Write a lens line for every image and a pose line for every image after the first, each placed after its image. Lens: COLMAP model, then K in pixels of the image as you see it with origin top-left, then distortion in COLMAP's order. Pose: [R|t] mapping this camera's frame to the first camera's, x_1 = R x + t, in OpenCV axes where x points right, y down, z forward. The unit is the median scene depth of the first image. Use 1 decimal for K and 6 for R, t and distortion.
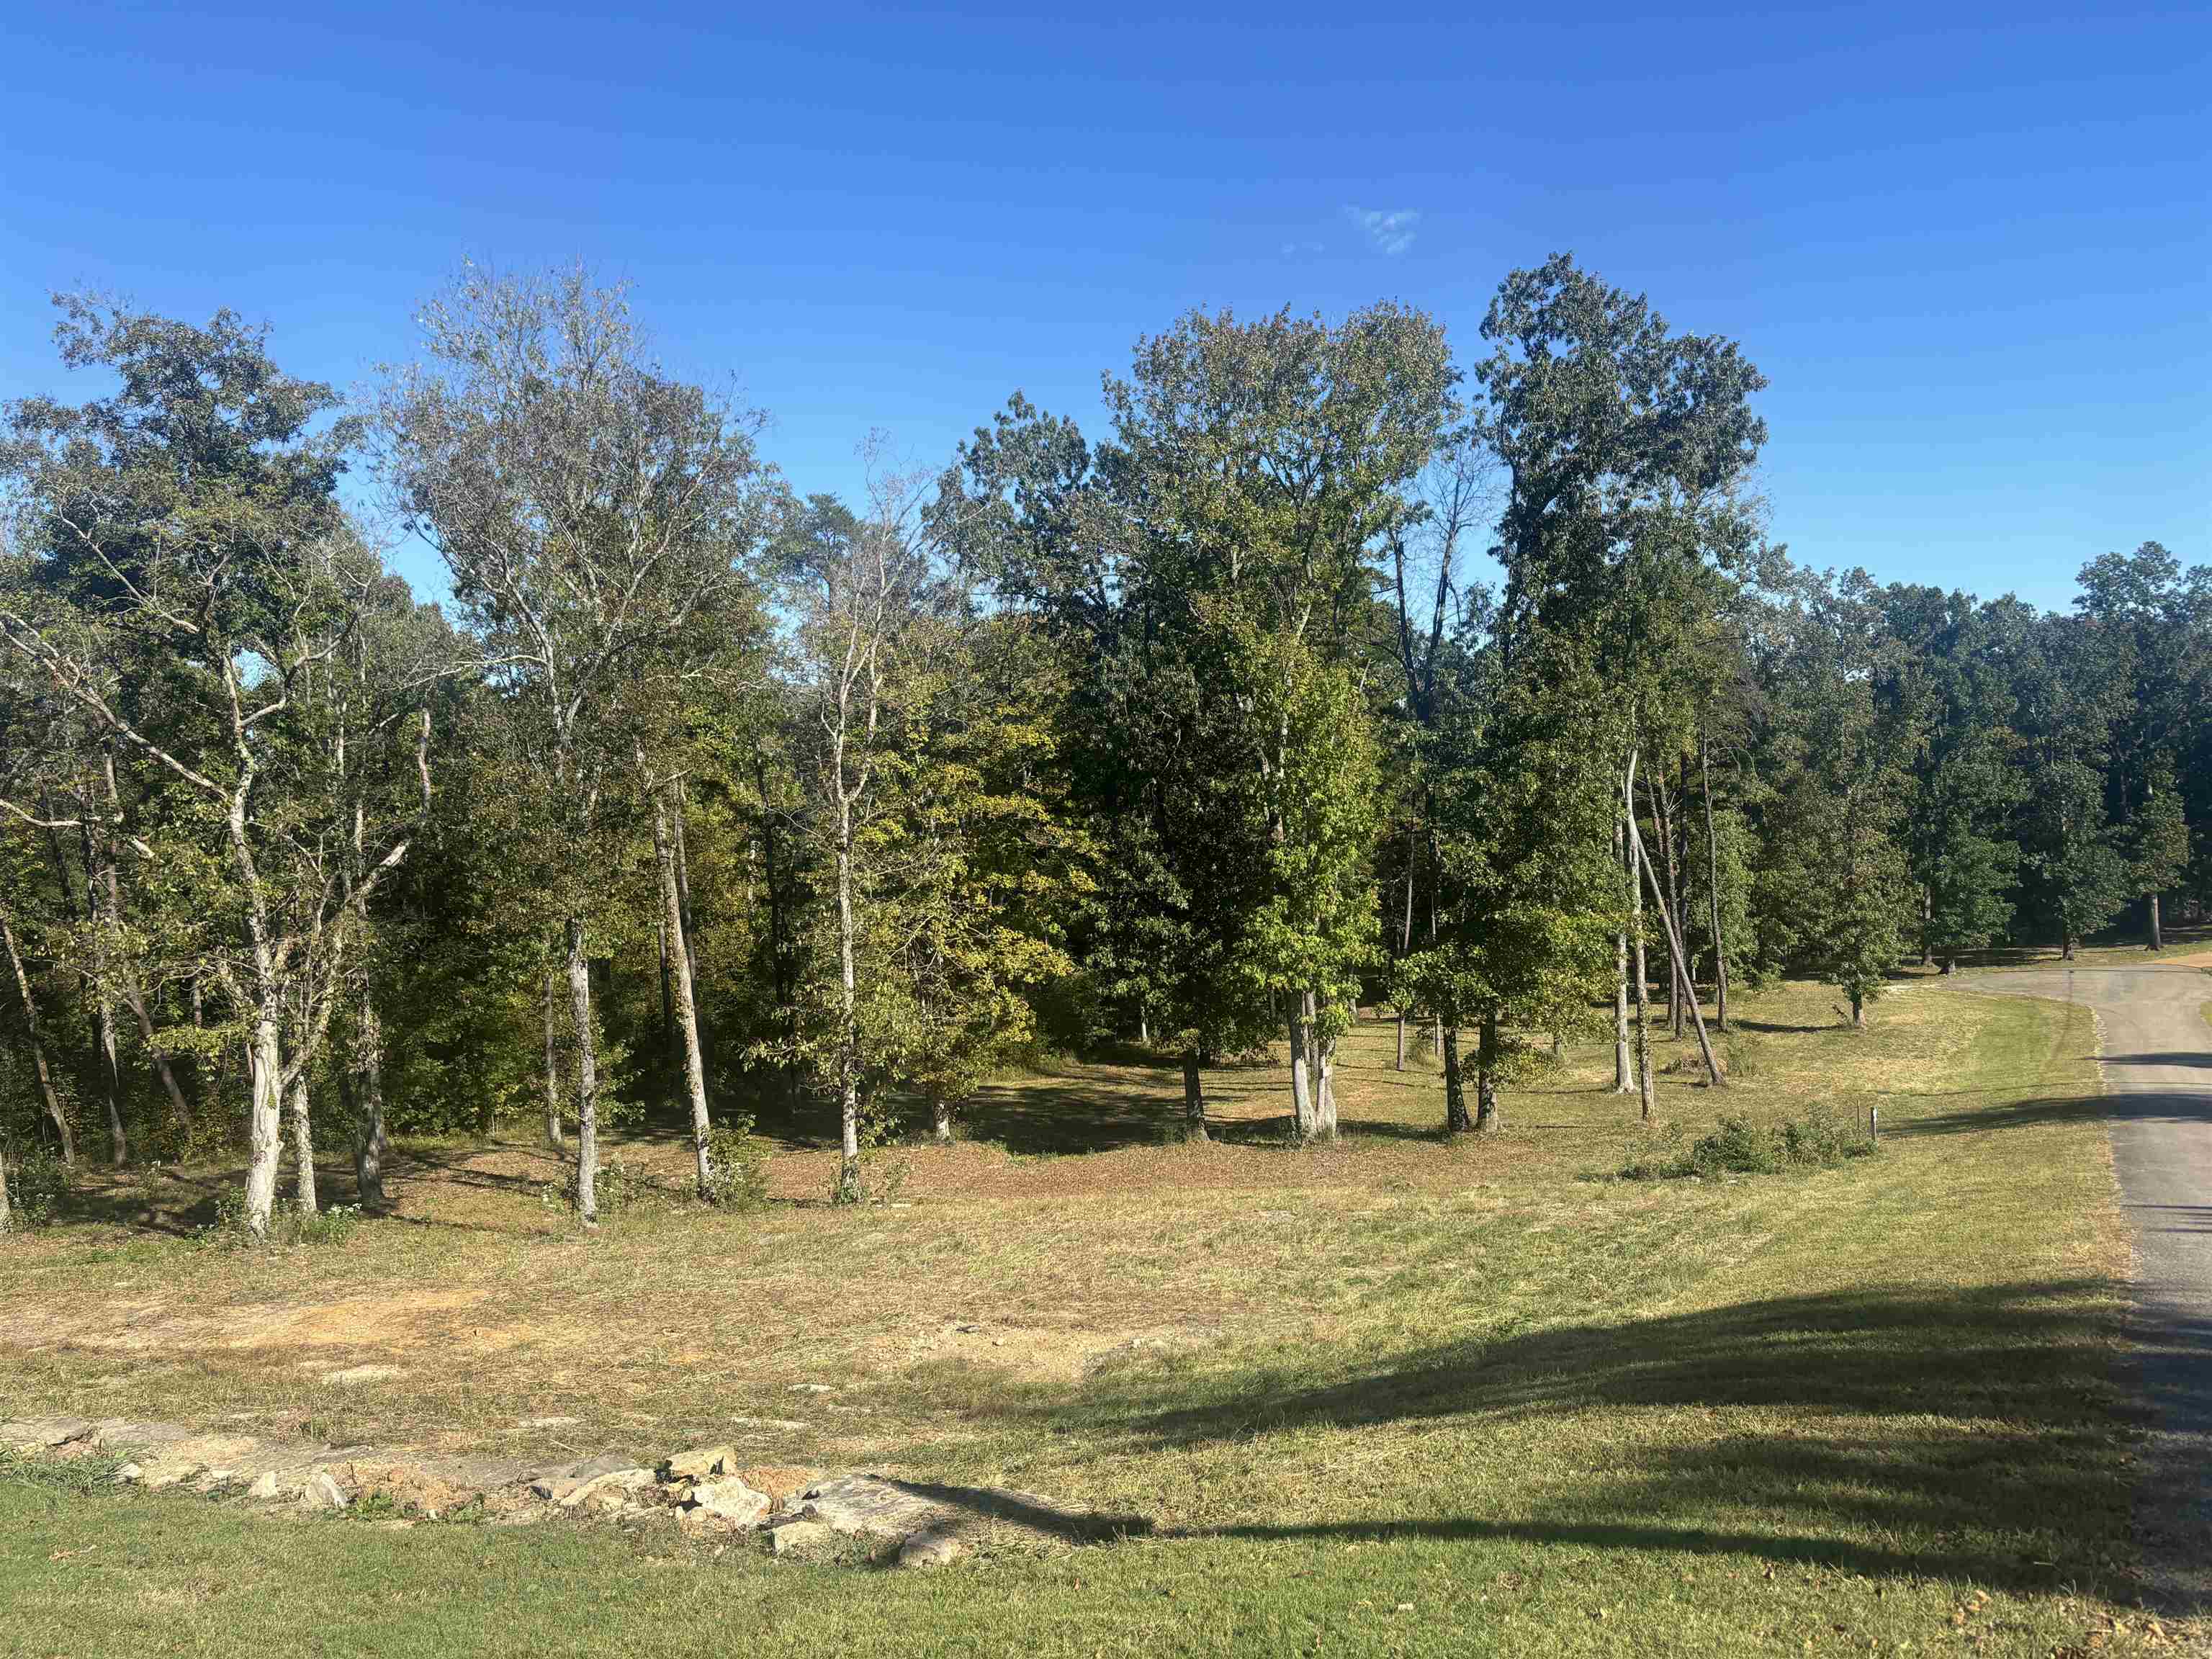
lens RADIAL K [[1706.4, 0, 1108.7], [0, 1706.4, 844.8], [0, 0, 1]] dist [0.036558, 0.001187]
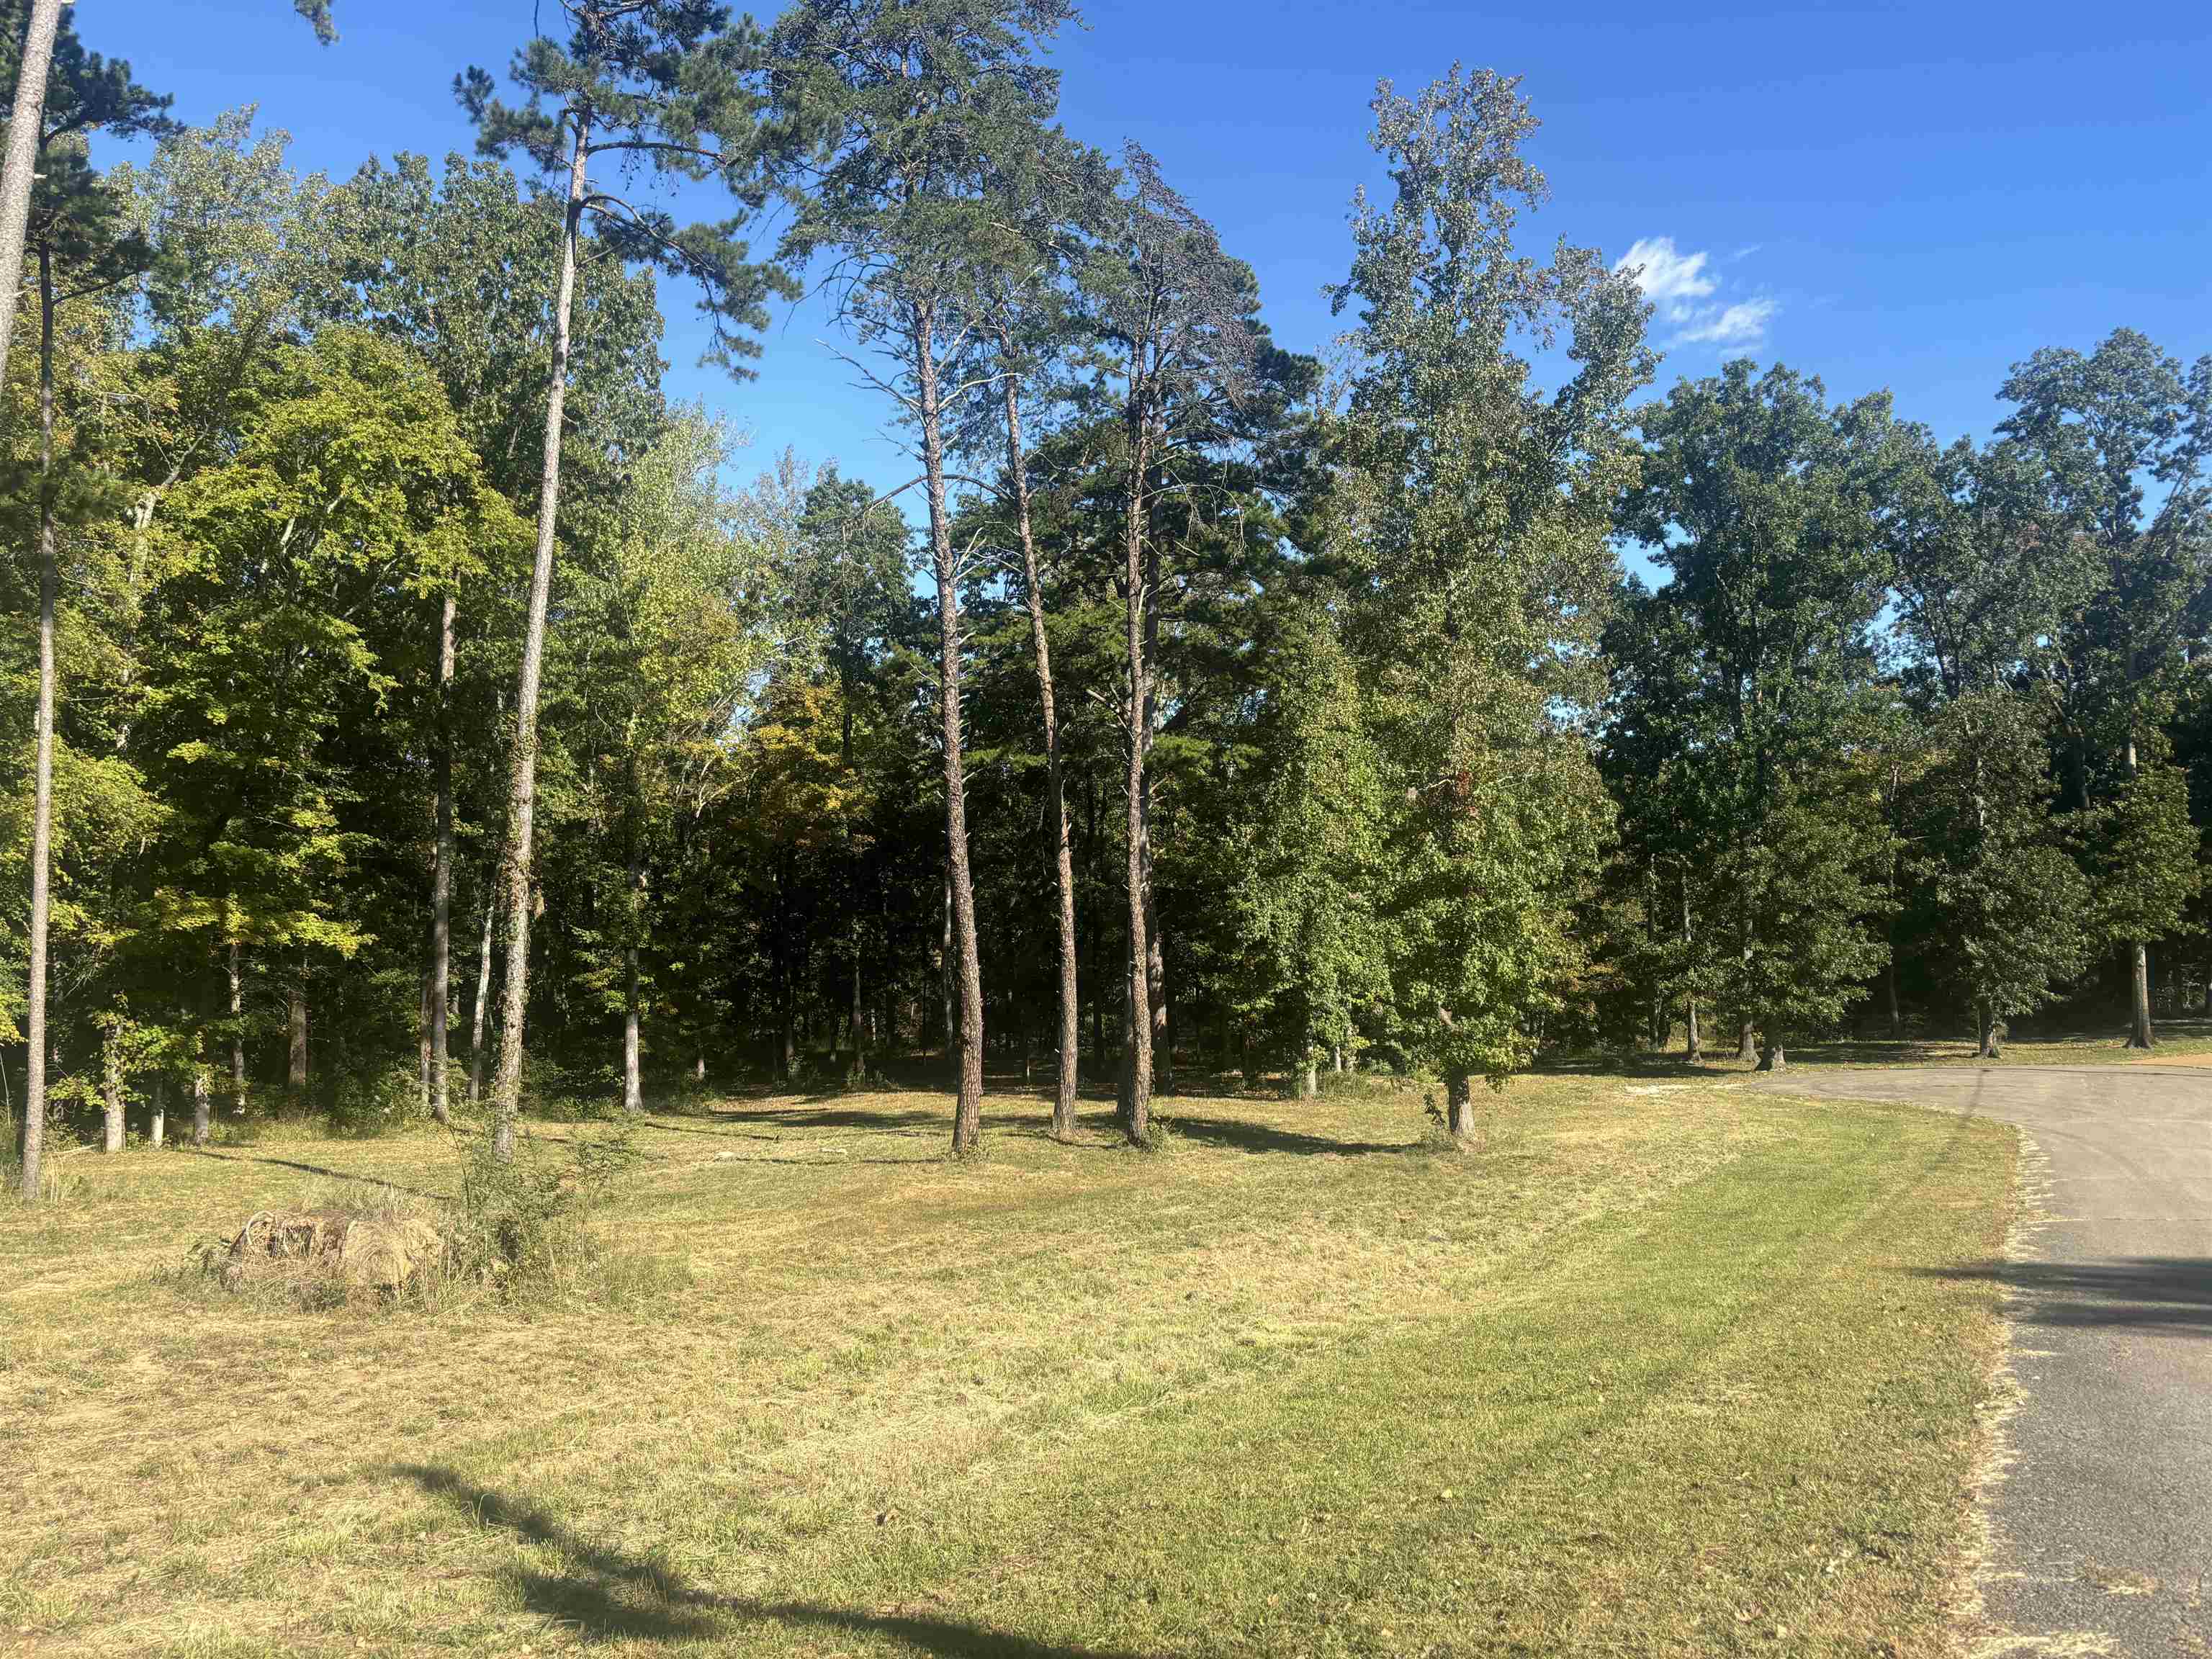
lens RADIAL K [[1636.2, 0, 1106.0], [0, 1636.2, 829.5], [0, 0, 1]] dist [0.011185, 0.000592]
pose [[0.998855, 0.047800, -0.002193, 0.450908], [-0.047811, 0.995148, -0.085993, 0.087827], [-0.001928, 0.085999, 0.996293, 0.780506]]
